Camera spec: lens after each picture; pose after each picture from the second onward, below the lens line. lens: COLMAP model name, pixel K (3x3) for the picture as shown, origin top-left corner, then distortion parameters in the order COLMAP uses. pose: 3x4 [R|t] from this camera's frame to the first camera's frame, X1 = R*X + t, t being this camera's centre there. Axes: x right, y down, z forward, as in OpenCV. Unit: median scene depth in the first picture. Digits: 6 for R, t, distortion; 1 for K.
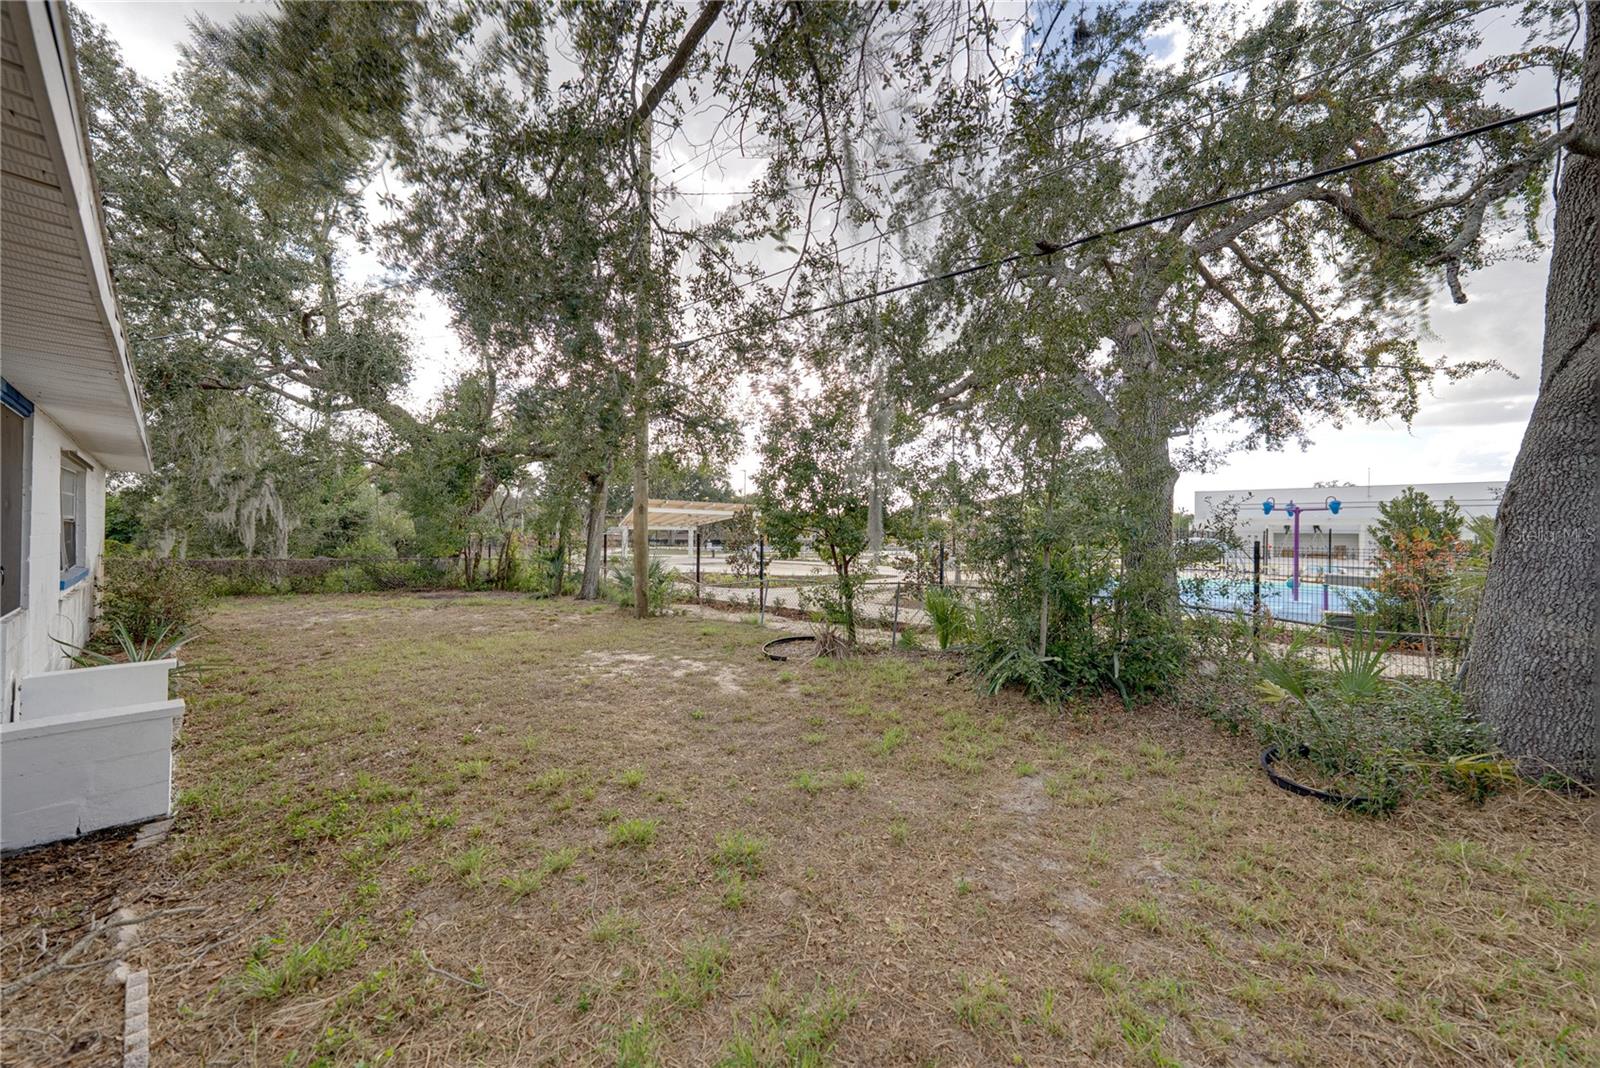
lens RADIAL K [[554.3, 0, 812.4], [0, 554.3, 536.3], [0, 0, 1]] dist [-0.005405, 0.001152]
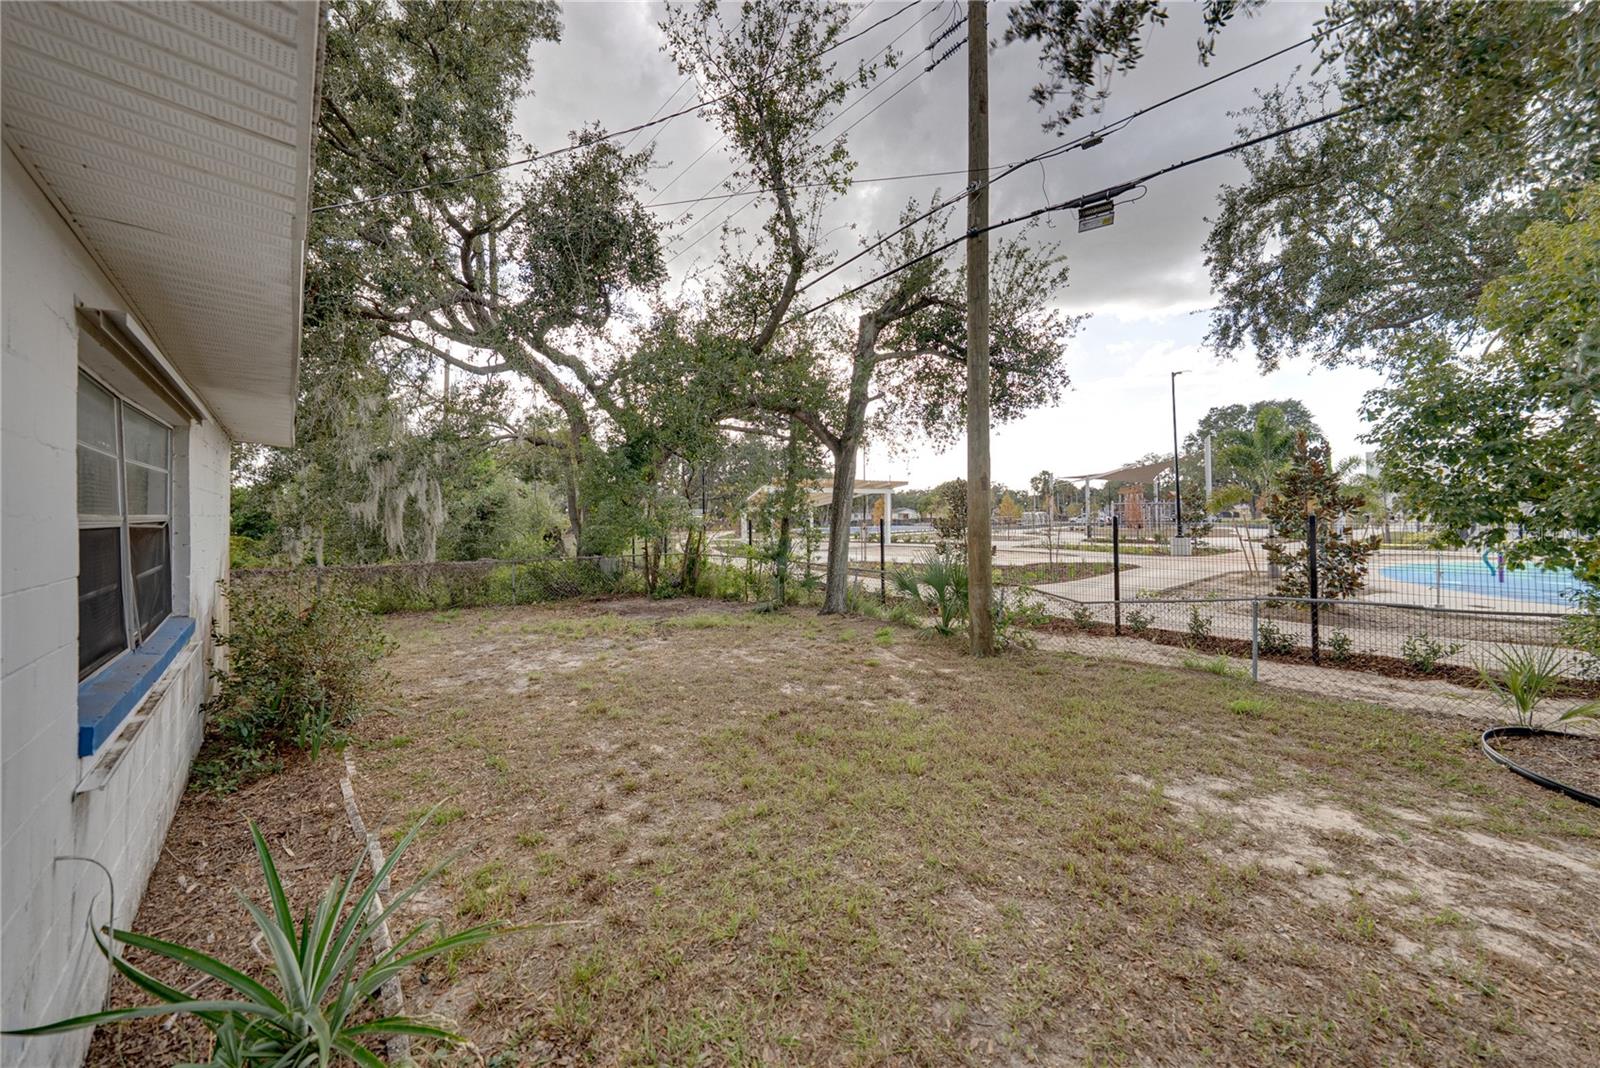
lens RADIAL K [[554.3, 0, 791.9], [0, 554.3, 508.6], [0, 0, 1]] dist [-0.005405, 0.001152]
pose [[0.991735, -0.024463, -0.125946, -0.786865], [0.023071, 0.999656, -0.012502, -0.025752], [0.126209, 0.009493, 0.991958, 0.631649]]
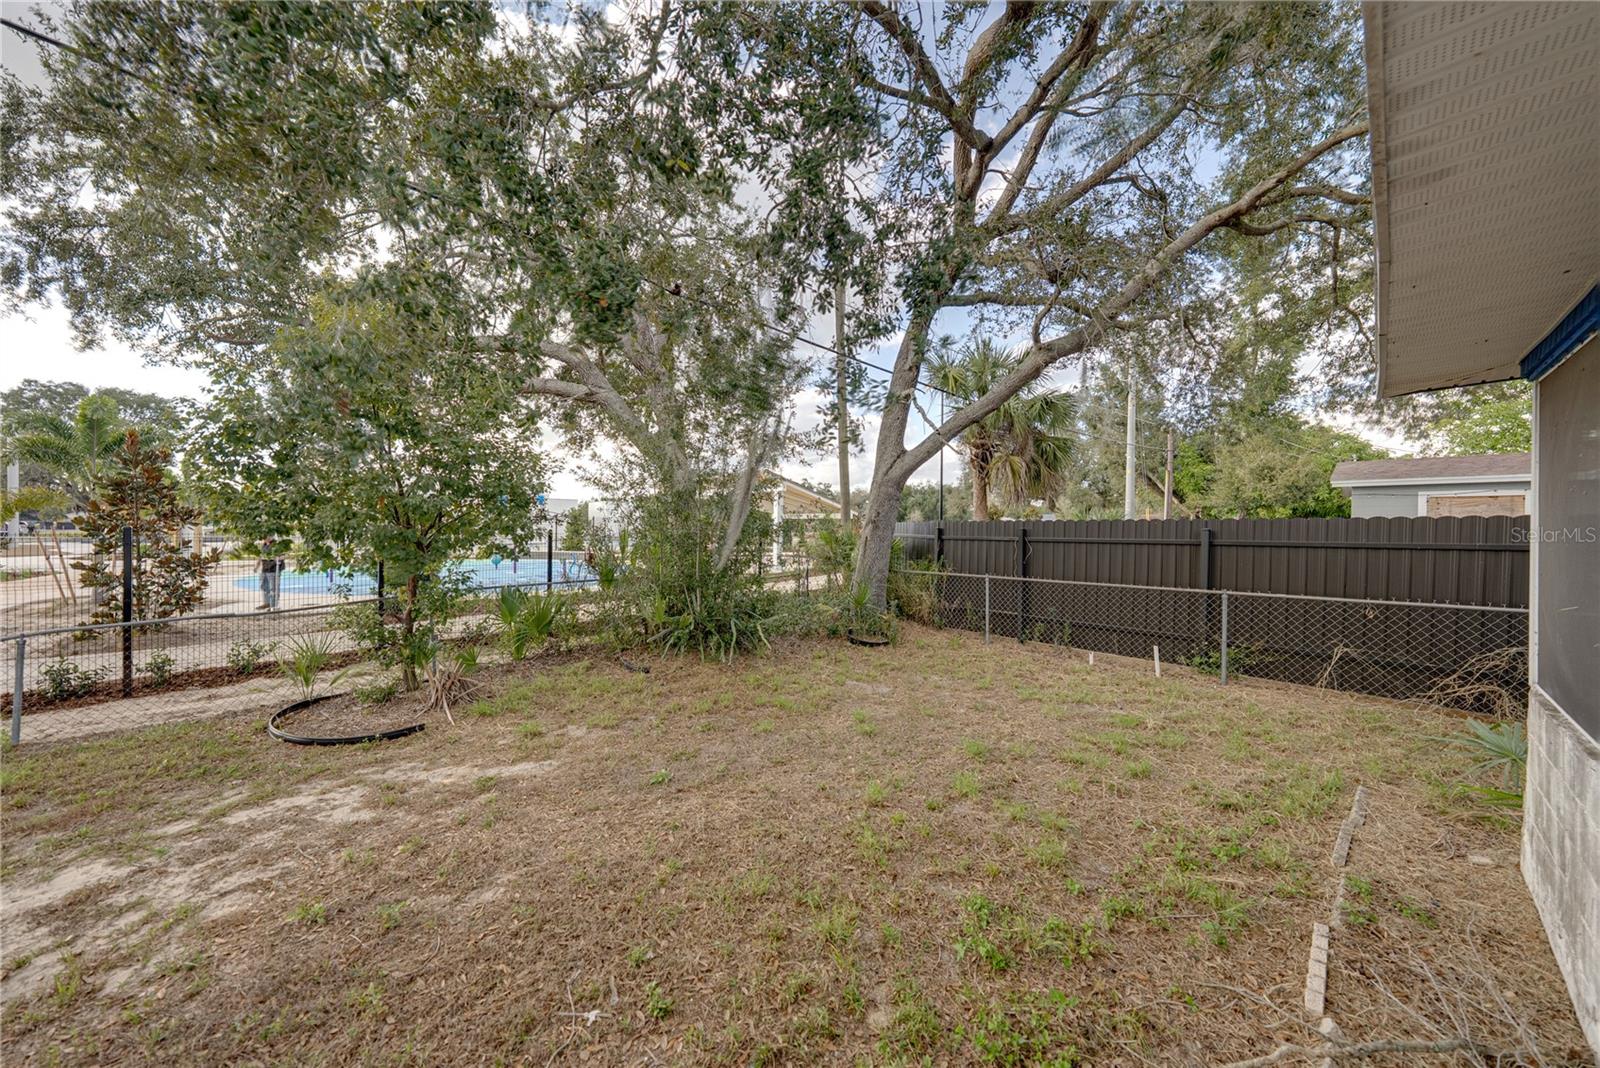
lens RADIAL K [[554.3, 0, 808.1], [0, 554.3, 530.0], [0, 0, 1]] dist [-0.005405, 0.001152]
pose [[0.095699, -0.019944, 0.995211, -0.735865], [-0.006275, 0.999767, 0.020639, -0.023504], [-0.995391, -0.008220, 0.095551, 0.586184]]
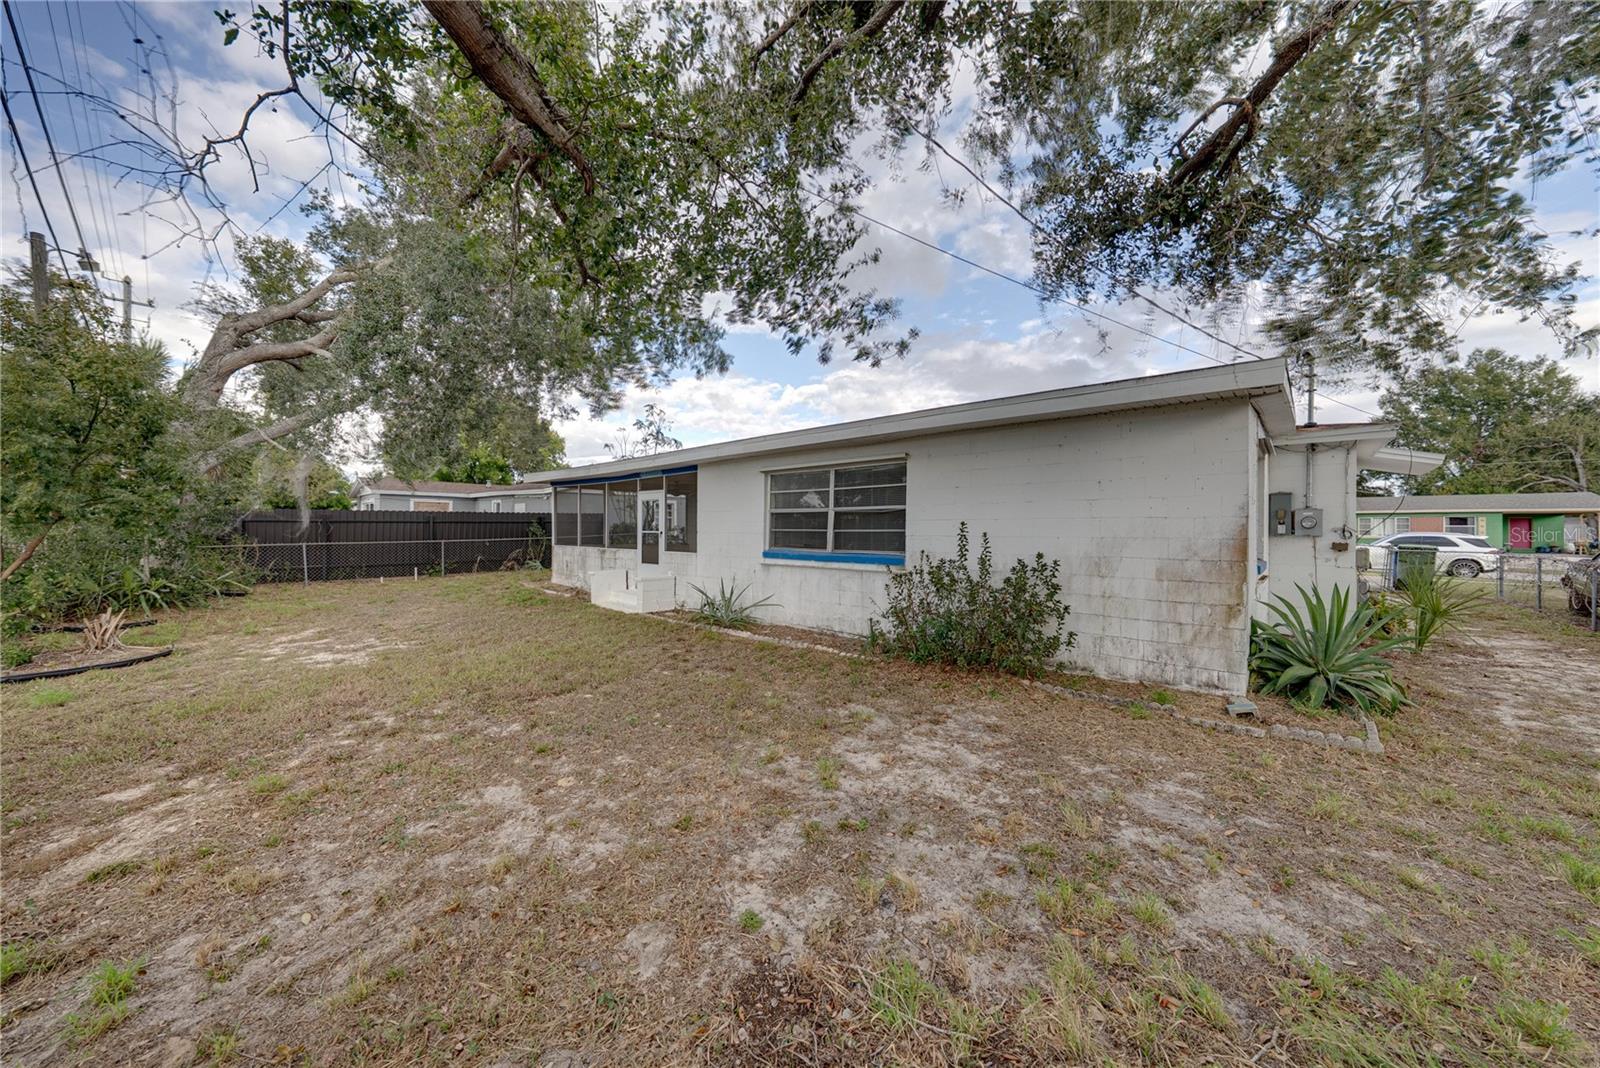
lens RADIAL K [[554.3, 0, 799.1], [0, 554.3, 535.6], [0, 0, 1]] dist [-0.005405, 0.001152]
pose [[-0.999359, -0.017943, 0.030971, -1.310136], [-0.017426, 0.999706, 0.016887, 0.003270], [-0.031264, 0.016337, -0.999378, 2.210808]]
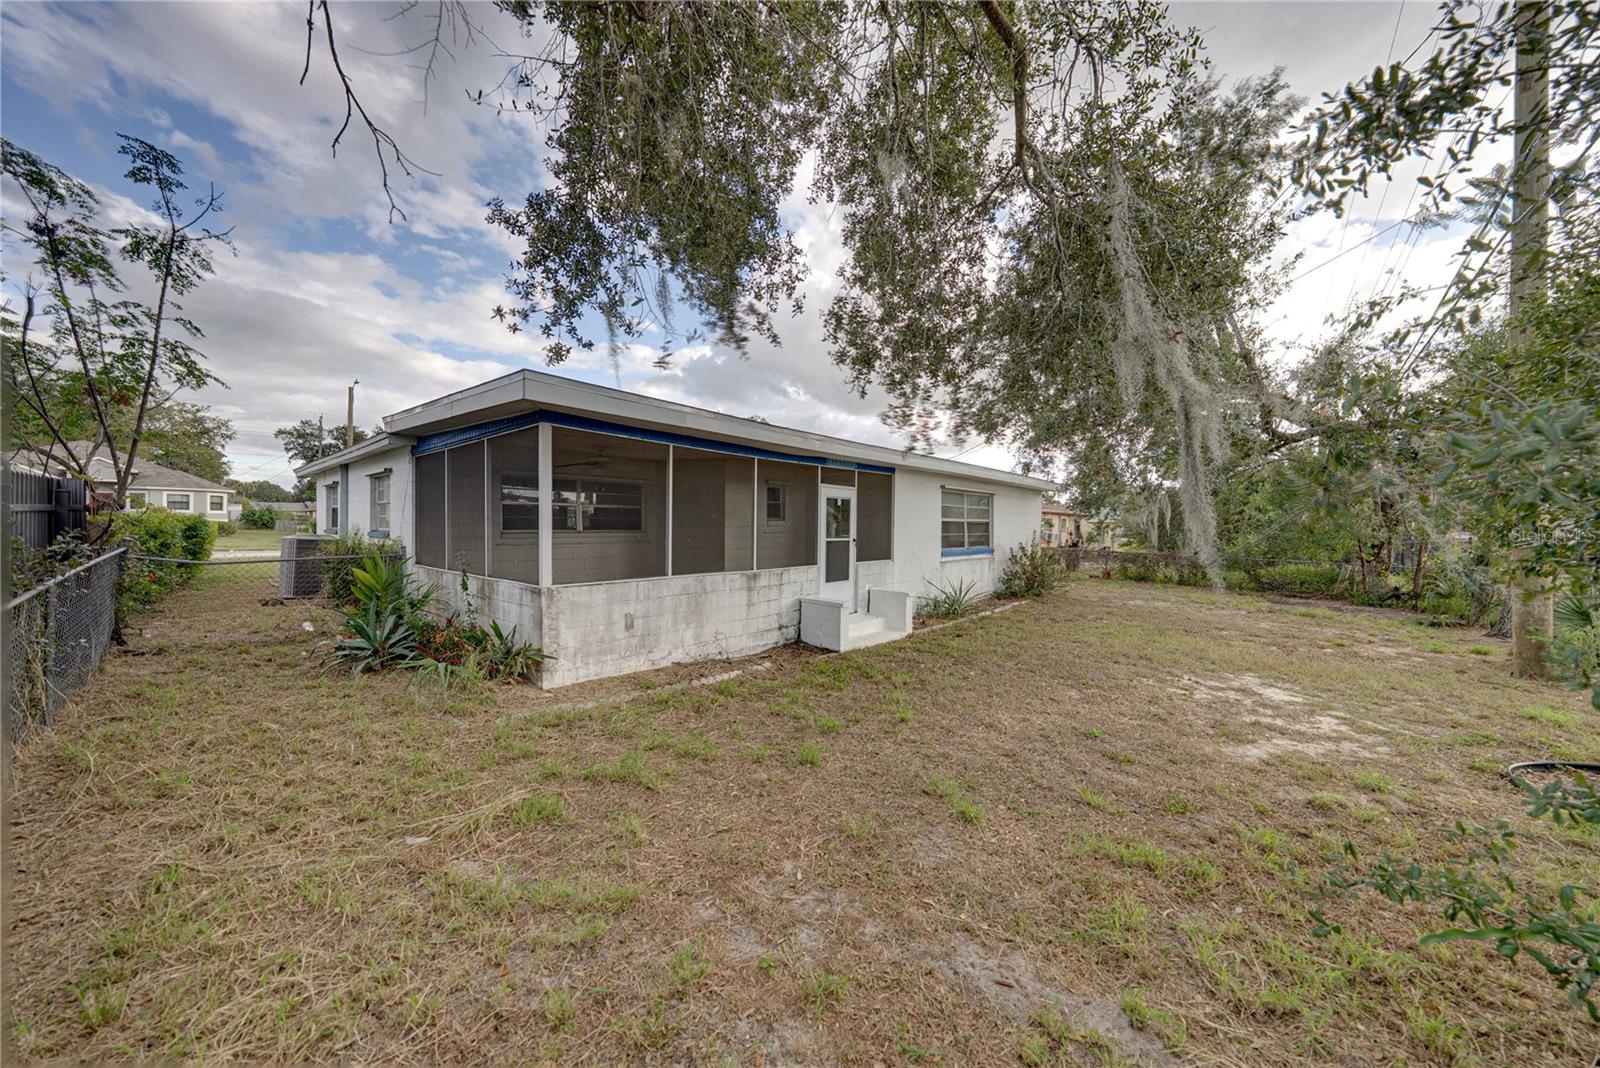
lens RADIAL K [[554.3, 0, 809.4], [0, 554.3, 549.1], [0, 0, 1]] dist [-0.005405, 0.001152]
pose [[0.016122, 0.038248, -0.999138, 0.515348], [-0.020064, 0.999079, 0.037922, 0.003081], [0.999669, 0.019435, 0.016874, 0.412359]]
